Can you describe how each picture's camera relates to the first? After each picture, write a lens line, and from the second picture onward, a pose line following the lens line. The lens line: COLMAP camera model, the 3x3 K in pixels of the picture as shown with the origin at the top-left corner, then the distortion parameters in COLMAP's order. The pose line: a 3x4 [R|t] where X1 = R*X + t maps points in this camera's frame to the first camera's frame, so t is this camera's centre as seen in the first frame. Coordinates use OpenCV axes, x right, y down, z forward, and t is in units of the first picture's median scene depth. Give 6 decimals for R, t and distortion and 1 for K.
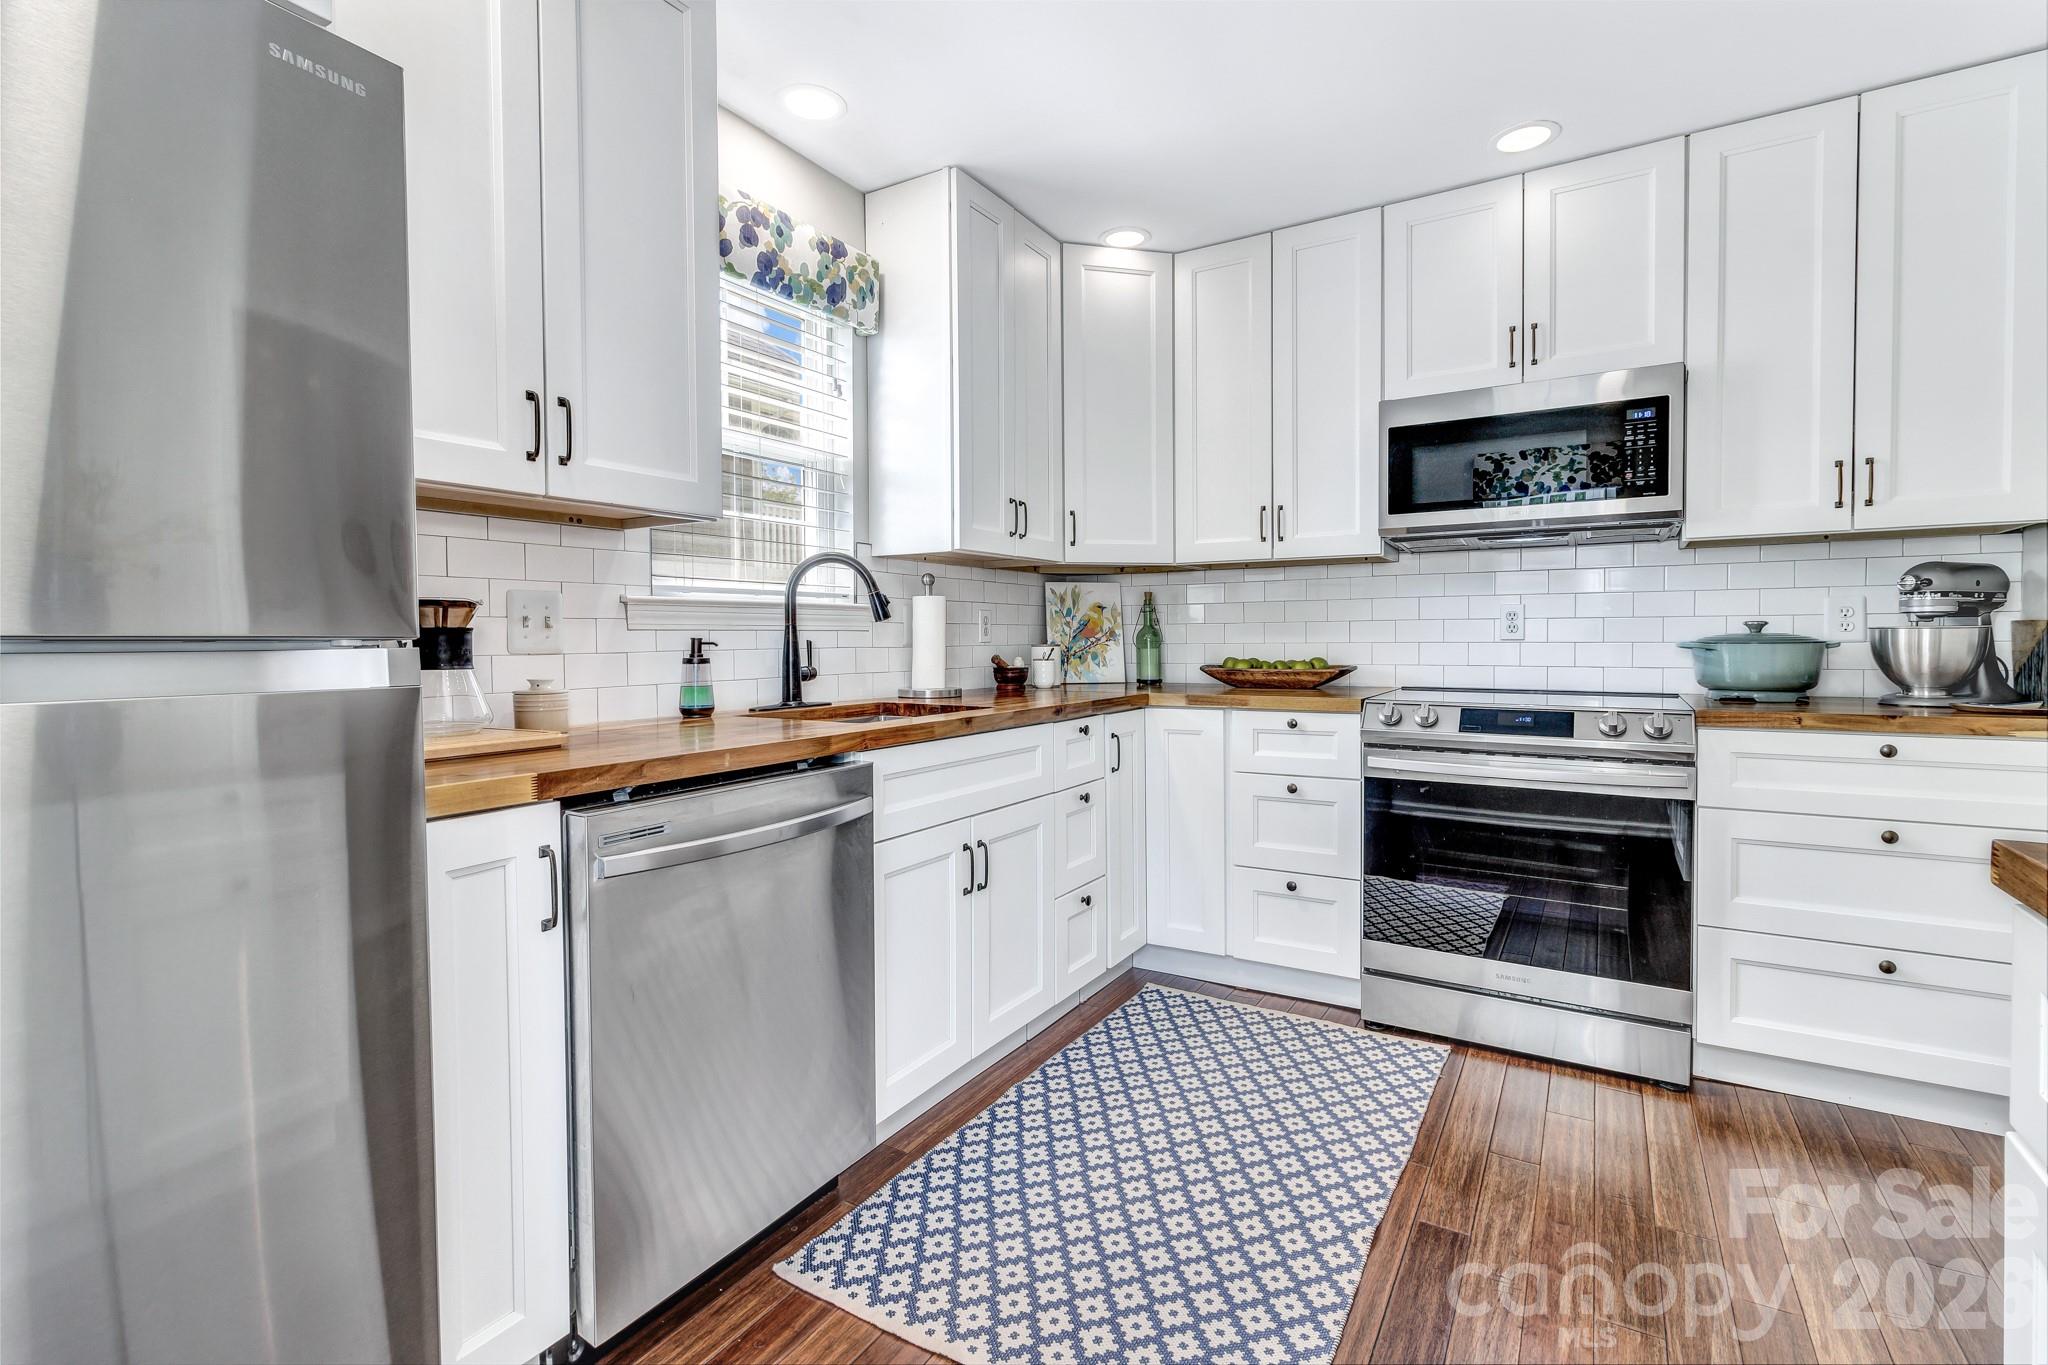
lens RADIAL K [[939.7, 0, 1023.9], [0, 939.7, 660.2], [0, 0, 1]] dist [0.001080, 0.000248]
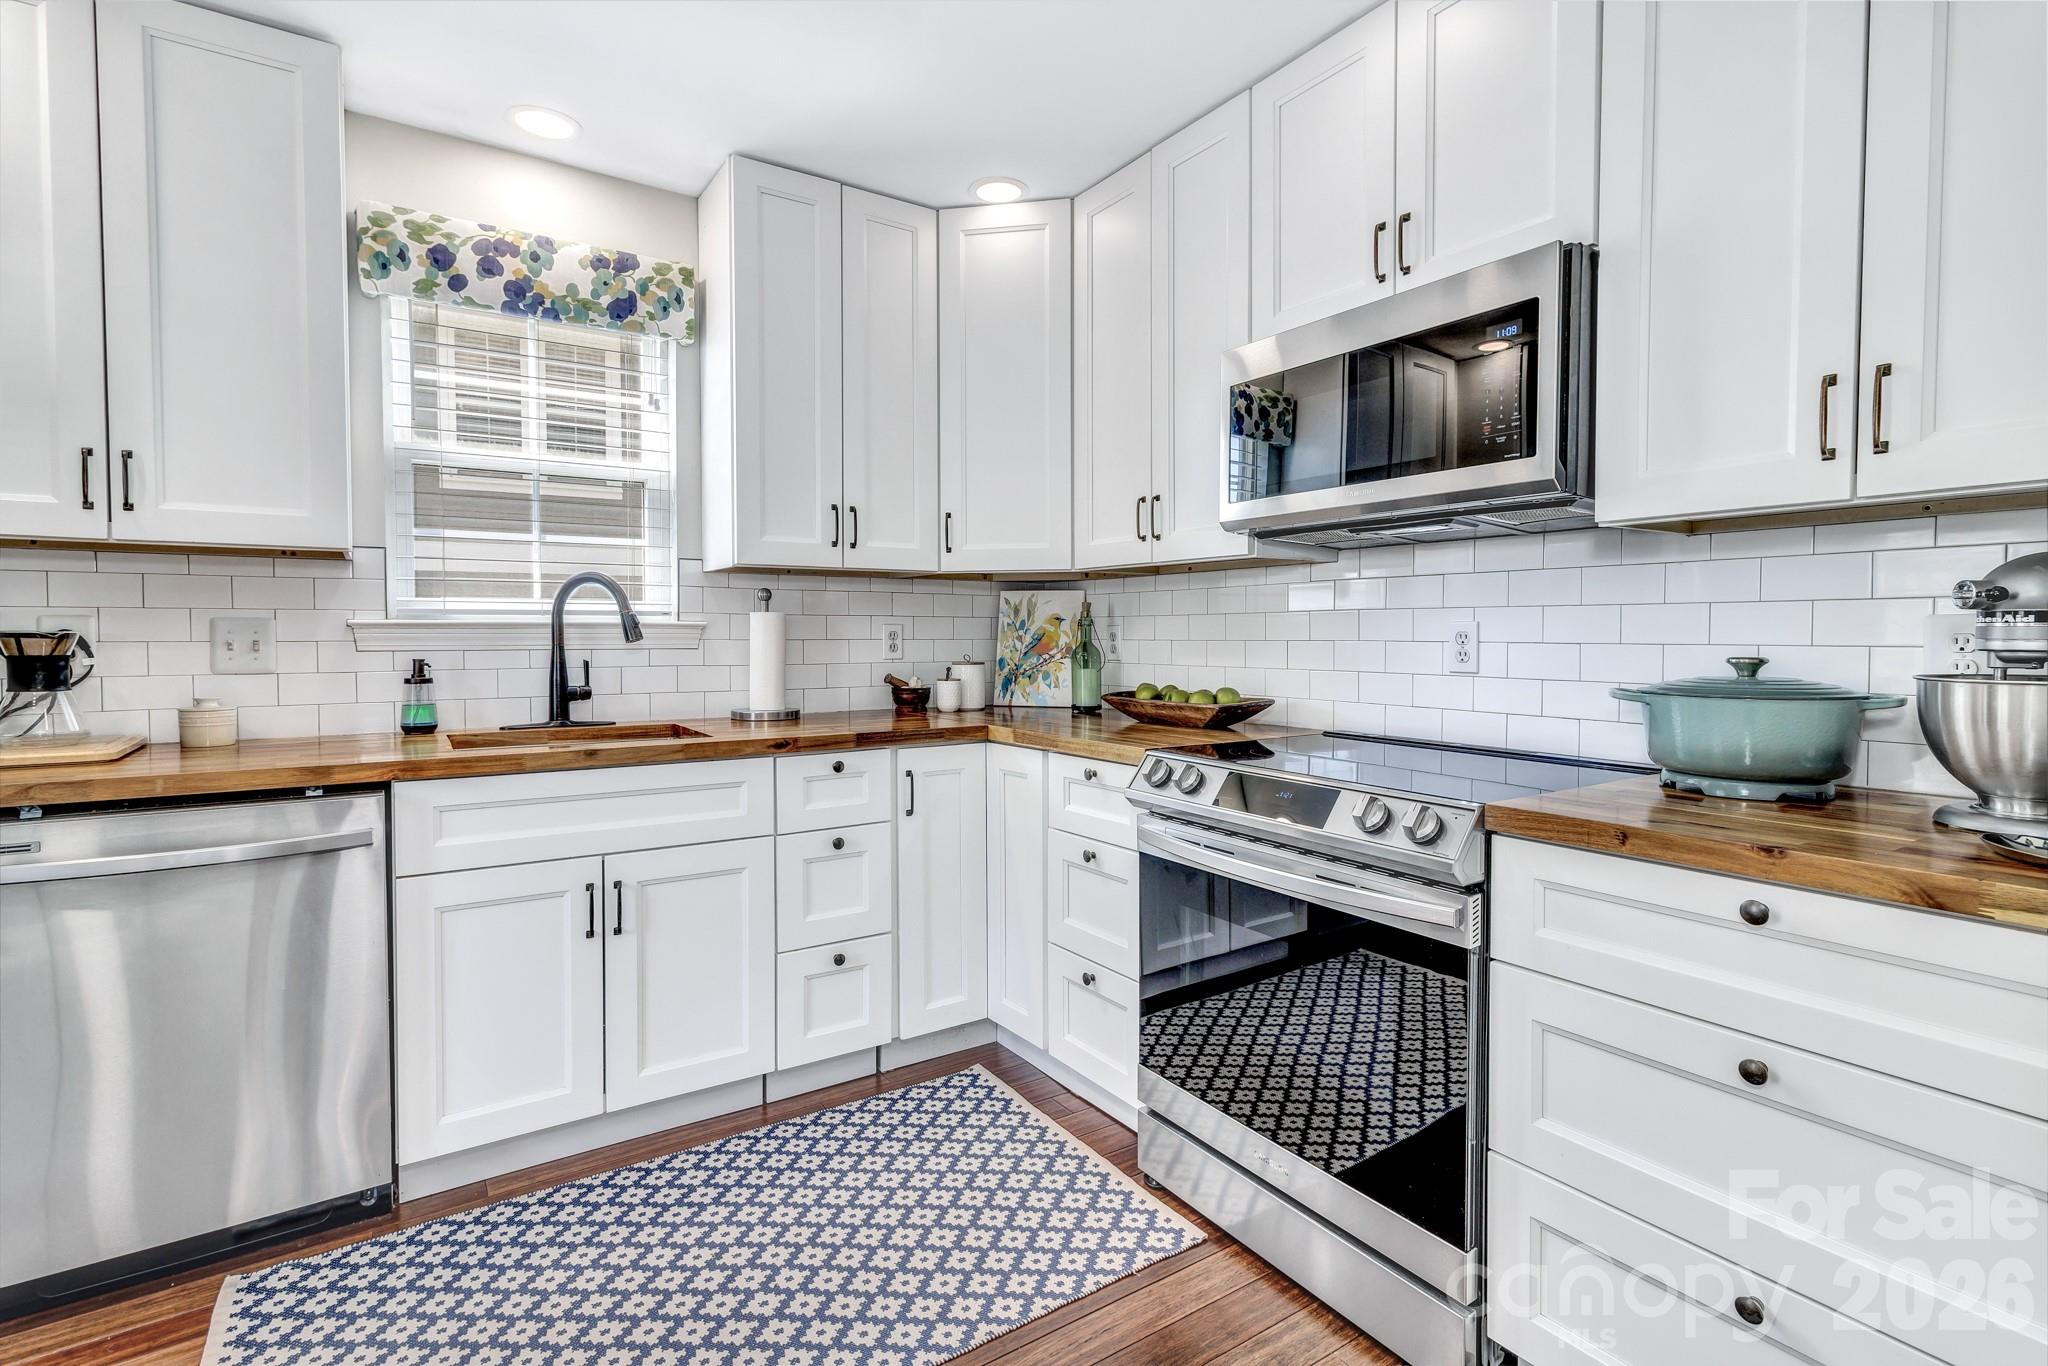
lens RADIAL K [[966.3, 0, 1023.7], [0, 966.3, 659.7], [0, 0, 1]] dist [0.002742, 0.000130]
pose [[0.906932, 0.019081, -0.420845, 0.638261], [-0.017218, 0.999818, 0.008226, -0.038261], [0.420925, -0.000215, 0.907095, 0.265696]]
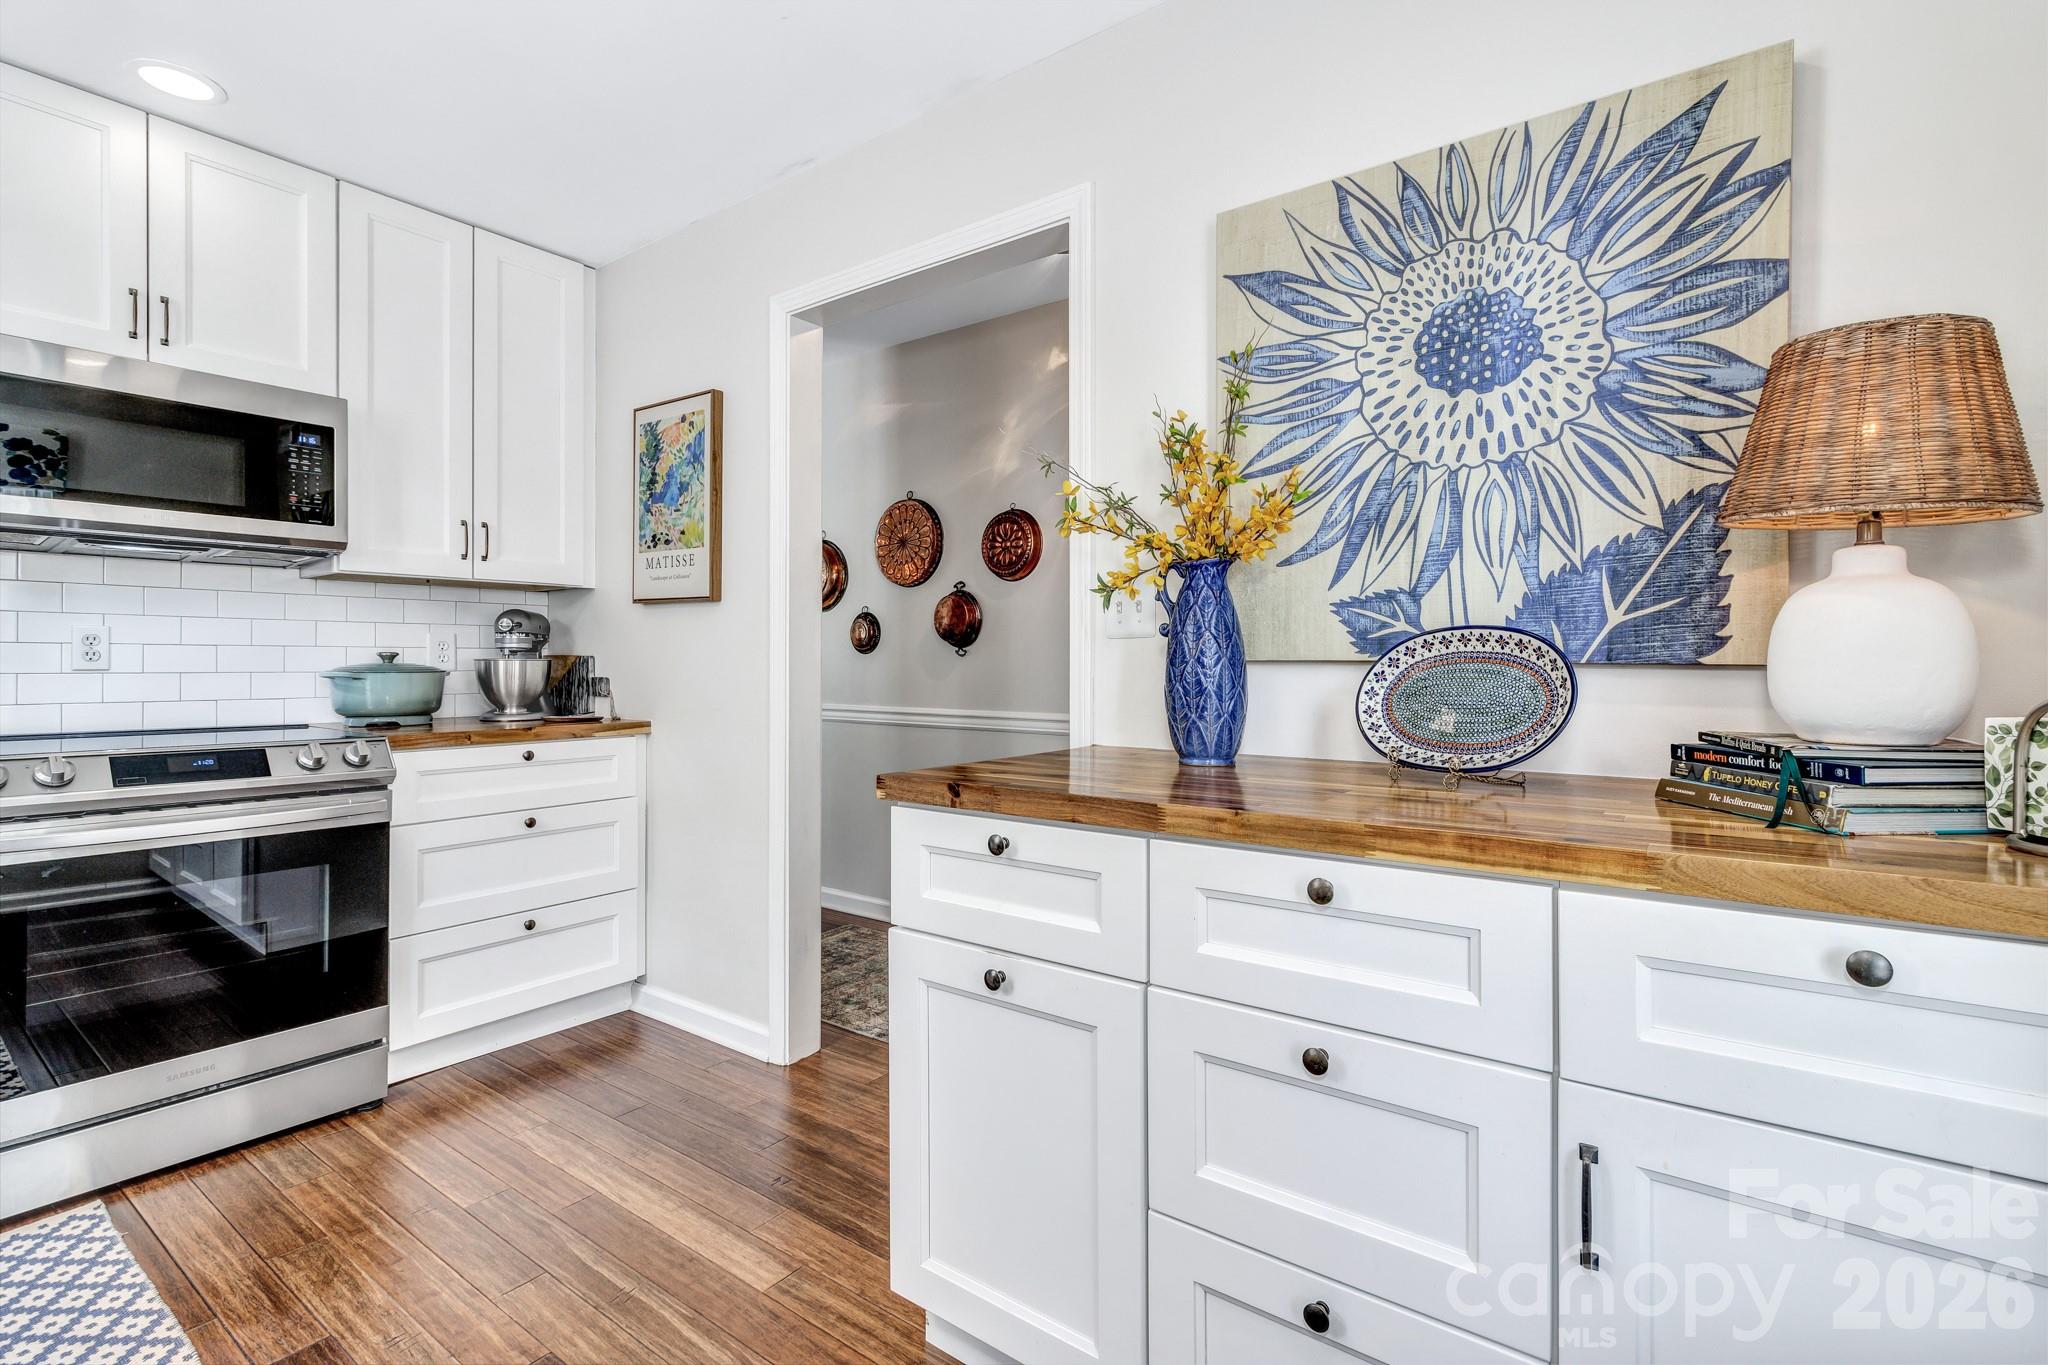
lens RADIAL K [[951.8, 0, 1032.2], [0, 951.8, 658.3], [0, 0, 1]] dist [0.002073, 0.000312]
pose [[0.082358, 0.011194, 0.996540, -0.266998], [0.024155, 0.999621, -0.013225, -0.002006], [-0.996310, 0.025161, 0.082056, 0.169690]]
